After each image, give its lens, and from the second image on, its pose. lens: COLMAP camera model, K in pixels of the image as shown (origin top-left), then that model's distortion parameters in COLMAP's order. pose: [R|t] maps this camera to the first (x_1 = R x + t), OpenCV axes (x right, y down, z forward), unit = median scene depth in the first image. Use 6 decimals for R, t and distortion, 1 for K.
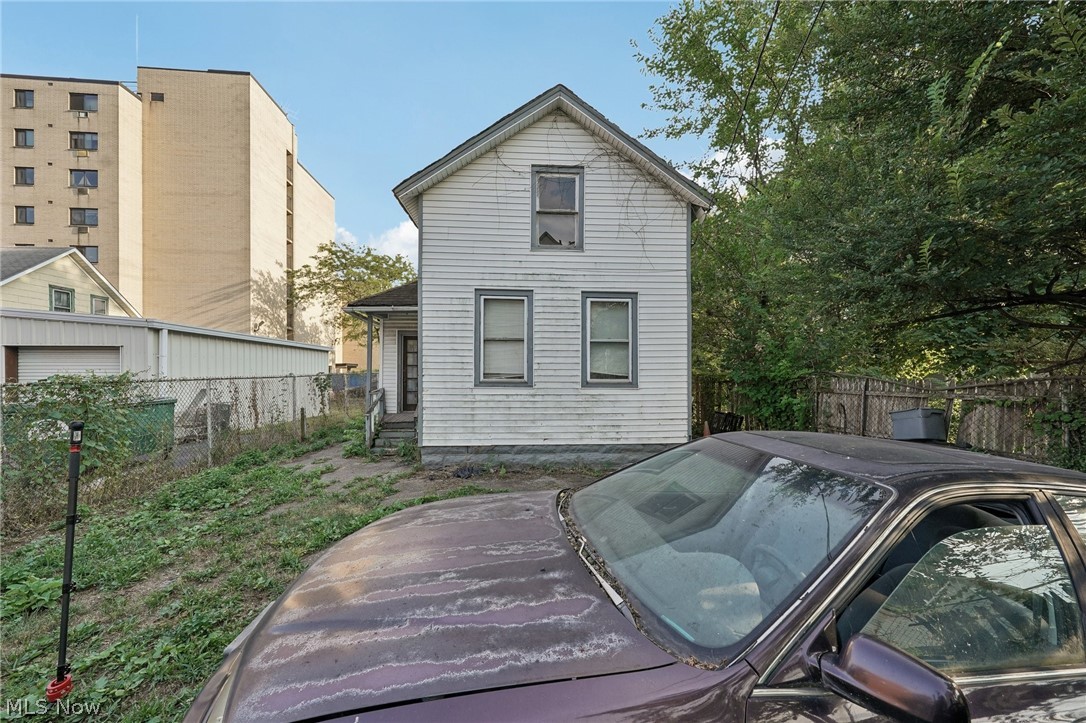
lens RADIAL K [[399.5, 0, 541.4], [0, 399.5, 368.6], [0, 0, 1]] dist [0.000598, 0.000033]
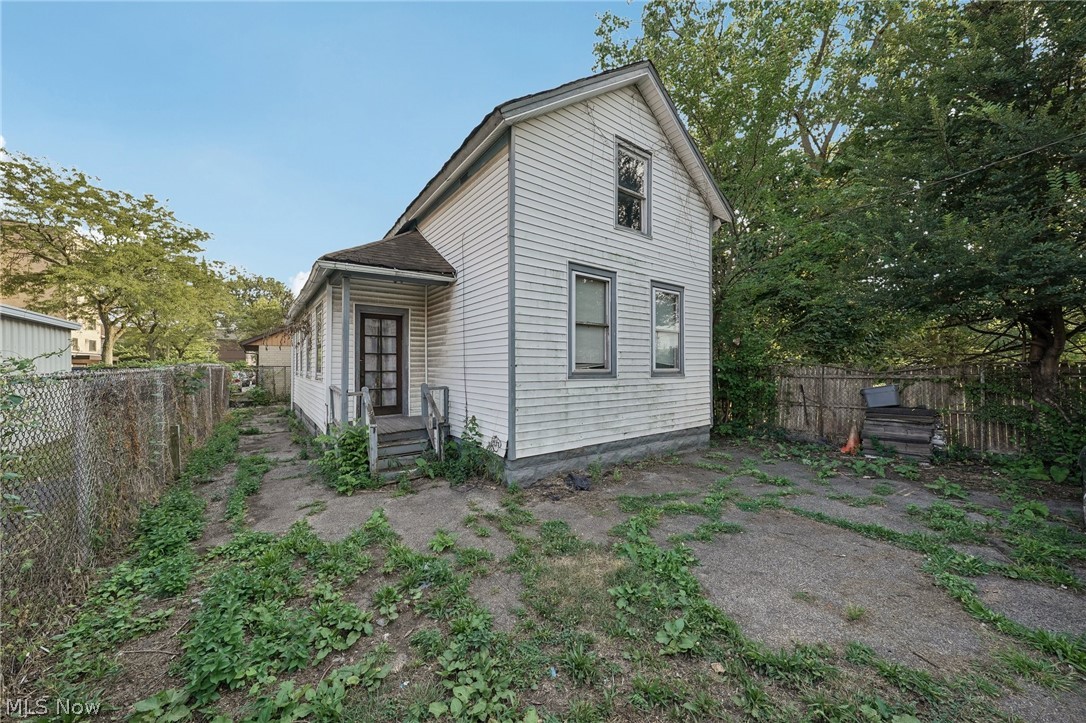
lens RADIAL K [[376.7, 0, 544.8], [0, 376.7, 361.5], [0, 0, 1]] dist [-0.001074, -0.000037]
pose [[0.840242, 0.000383, 0.542212, -0.627614], [-0.001554, 0.999997, 0.001701, 0.007710], [-0.542210, -0.002272, 0.840240, 0.363017]]
